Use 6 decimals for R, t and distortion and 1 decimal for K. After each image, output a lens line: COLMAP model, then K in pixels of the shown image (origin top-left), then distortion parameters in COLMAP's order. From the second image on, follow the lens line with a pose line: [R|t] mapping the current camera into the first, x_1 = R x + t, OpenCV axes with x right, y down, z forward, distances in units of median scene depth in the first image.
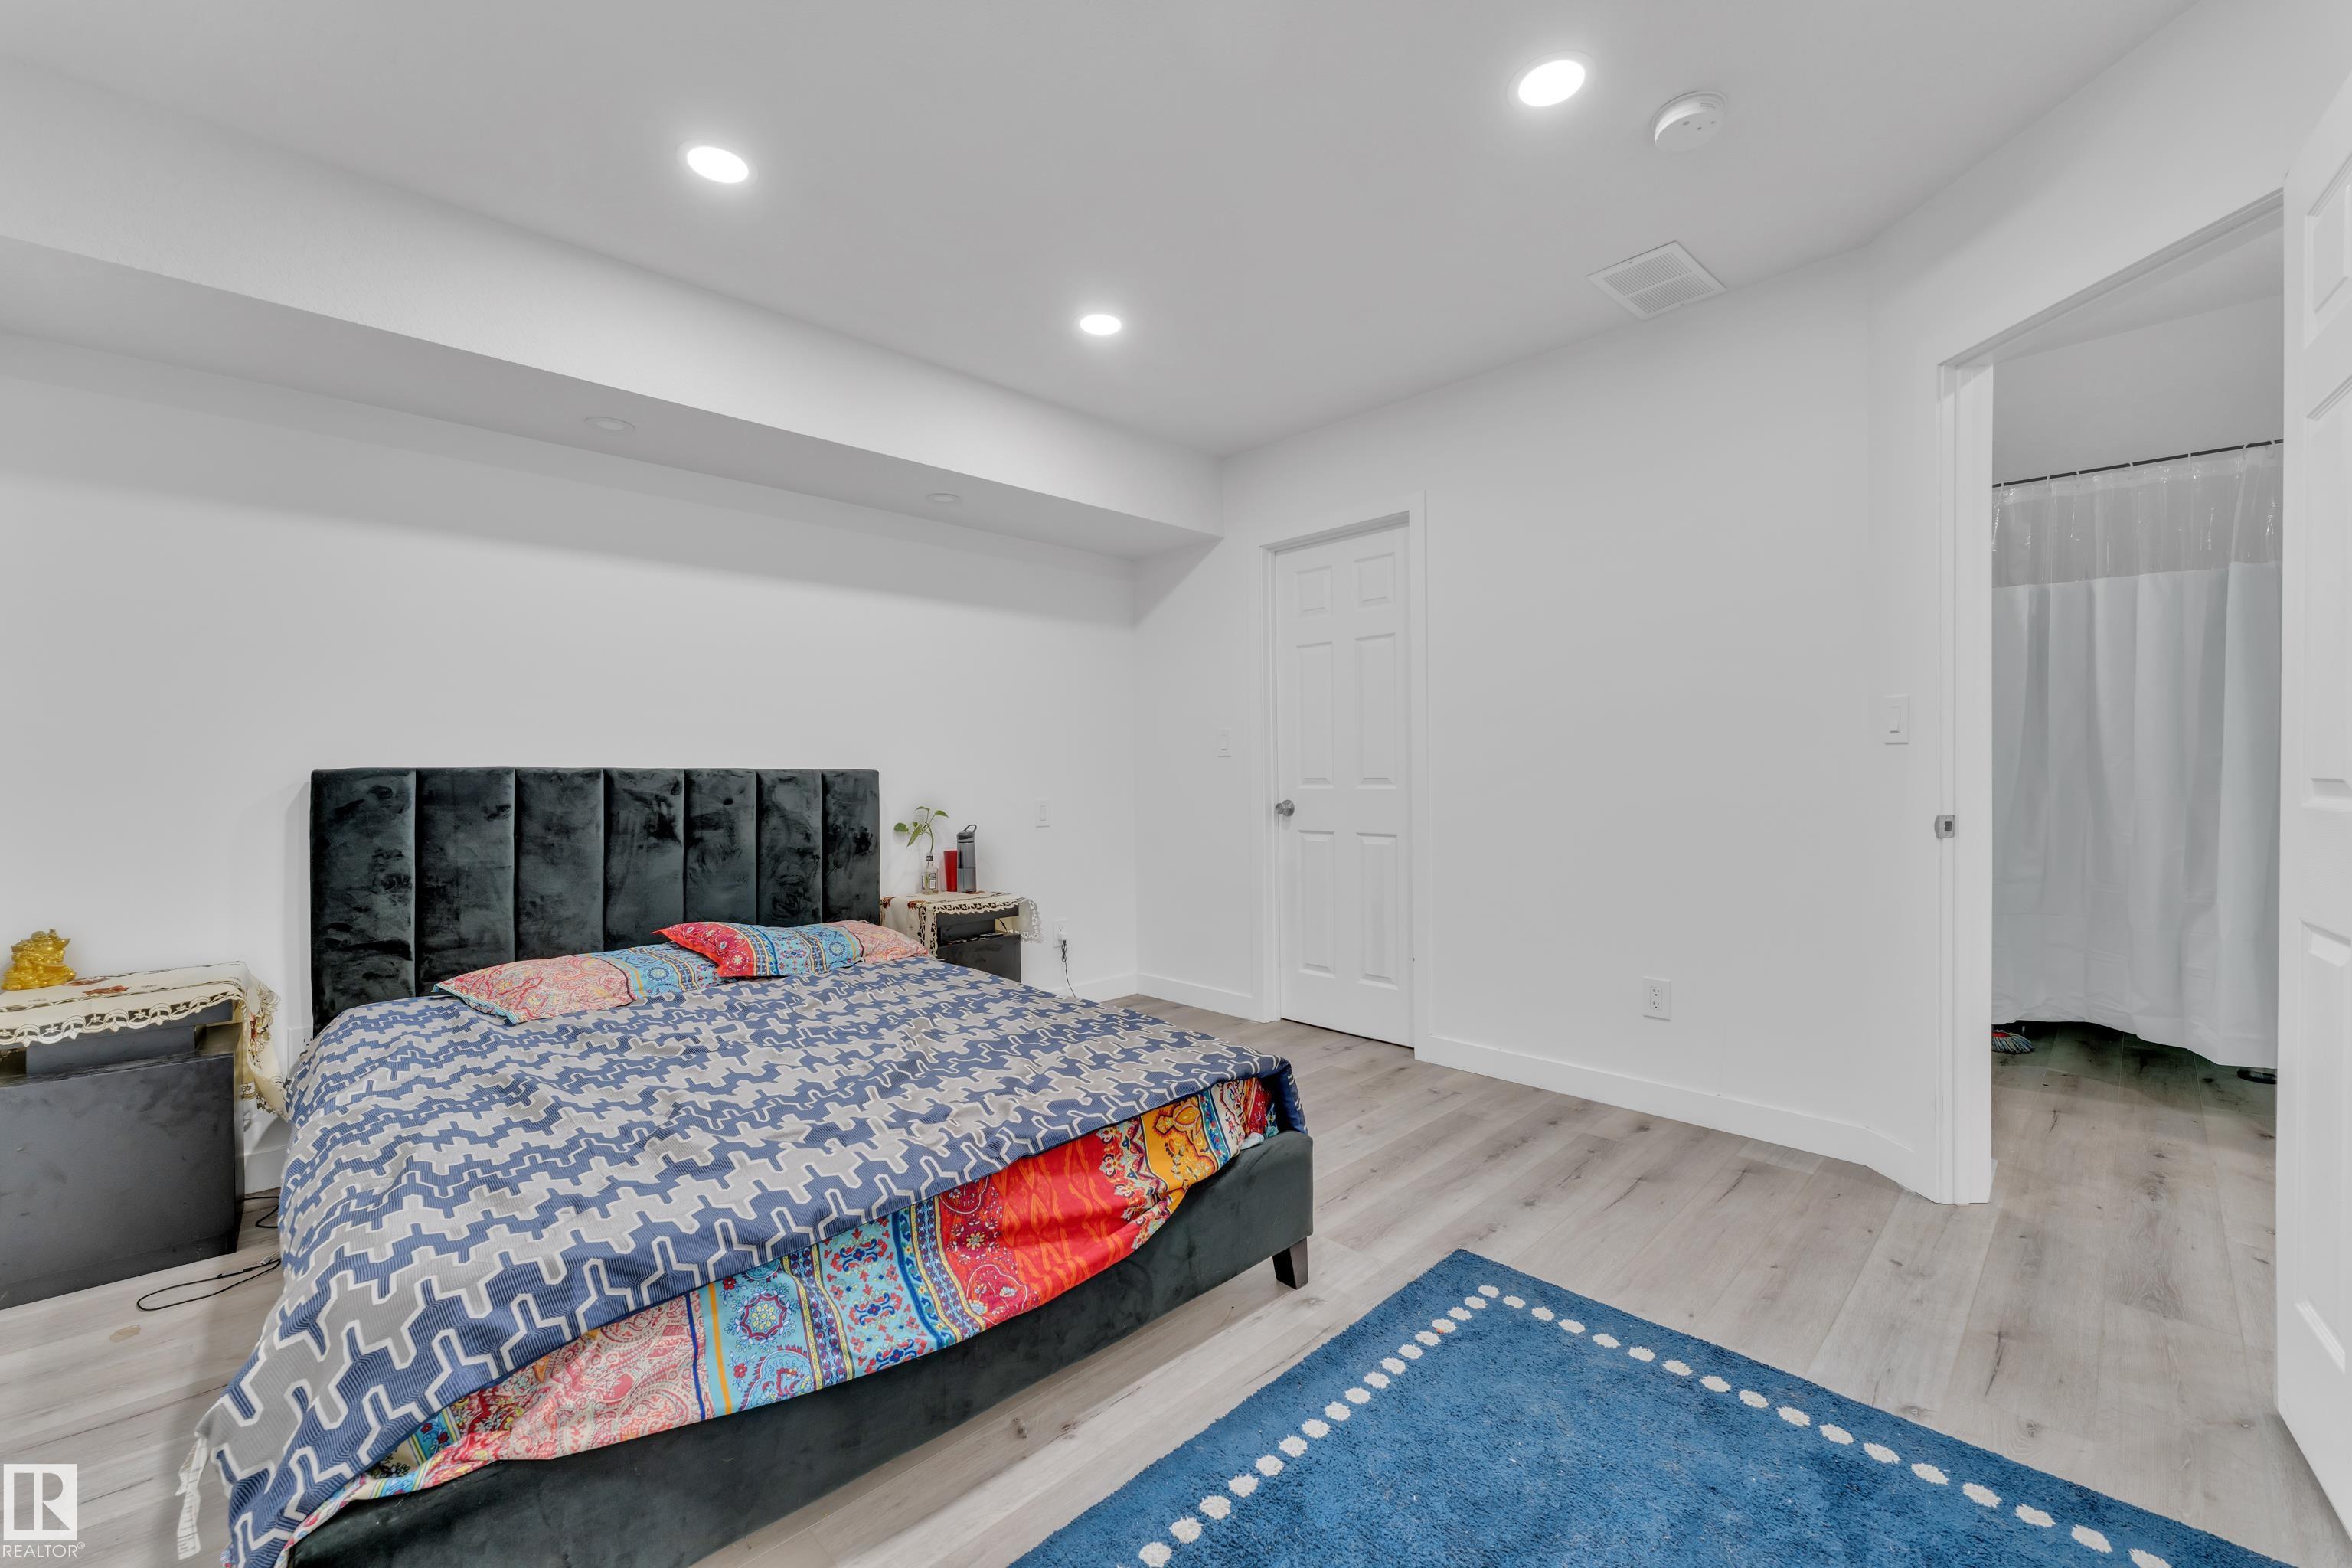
lens RADIAL K [[947.2, 0, 1176.5], [0, 947.2, 789.3], [0, 0, 1]] dist [0.001822, 0.000250]
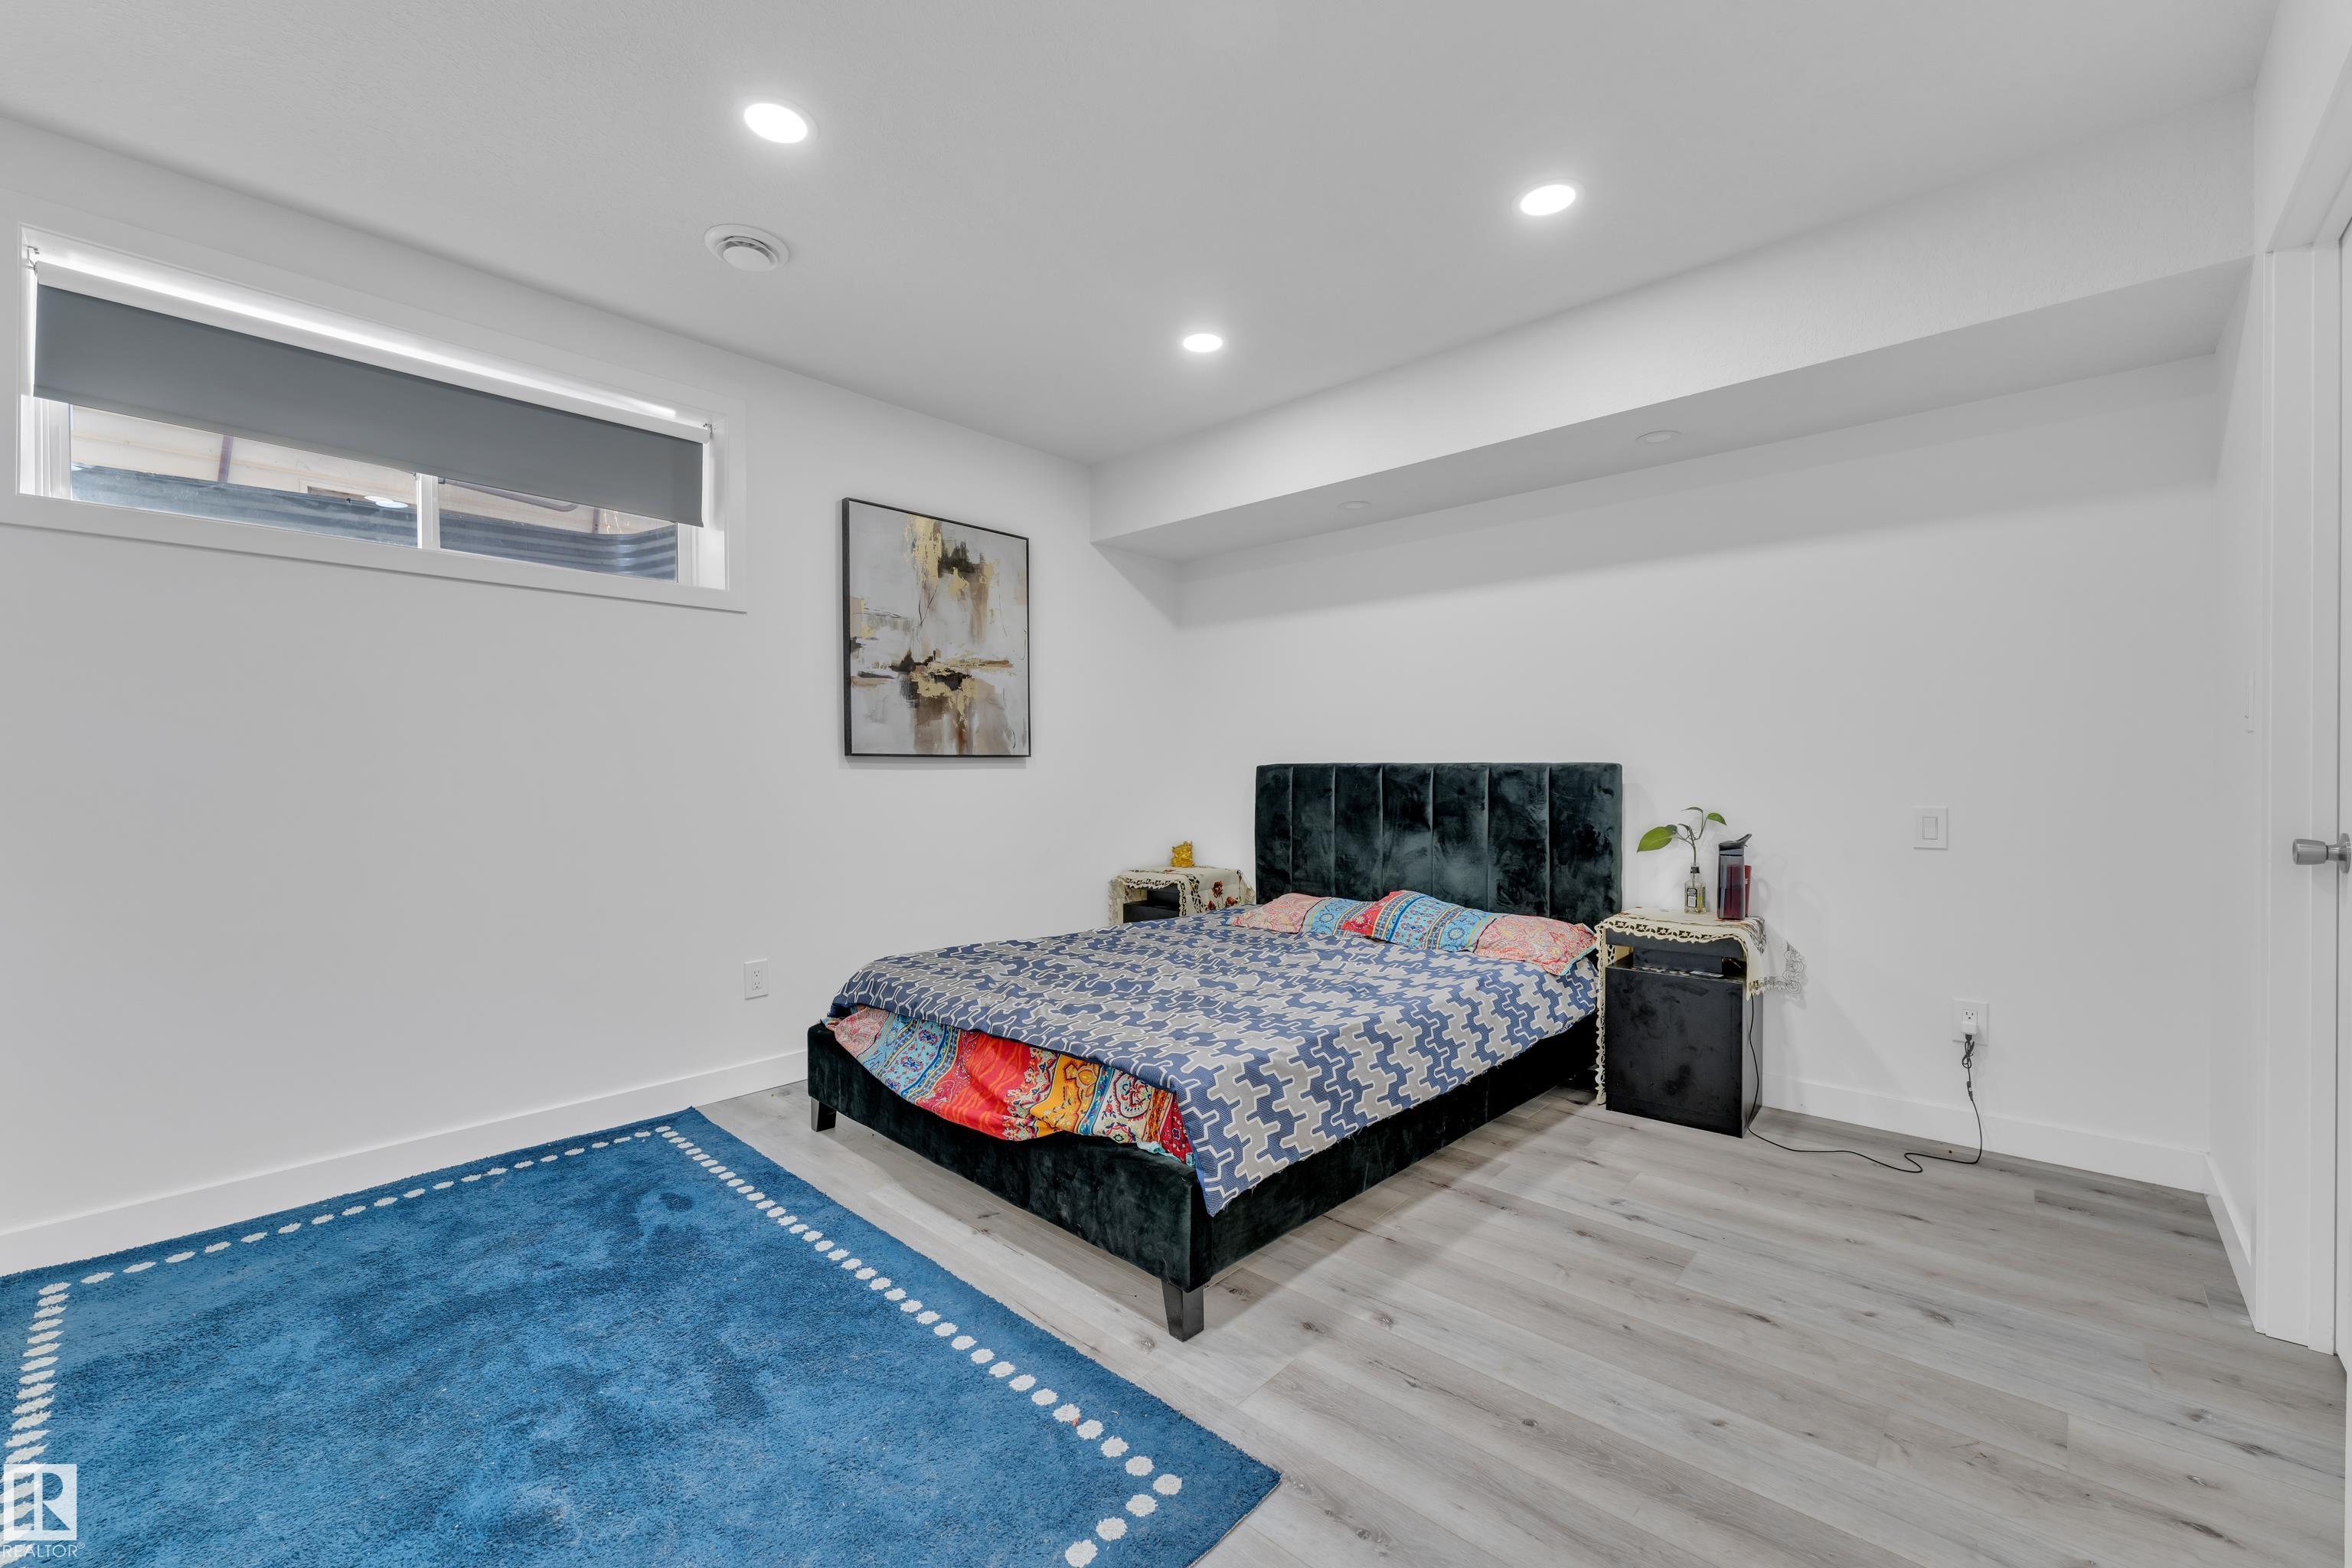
lens RADIAL K [[947.2, 0, 1176.5], [0, 947.2, 789.3], [0, 0, 1]] dist [0.001822, 0.000250]
pose [[0.053025, 0.025241, -0.998274, 0.826813], [-0.010861, 0.999636, 0.024699, -0.019391], [0.998534, 0.009532, 0.053280, 0.760842]]
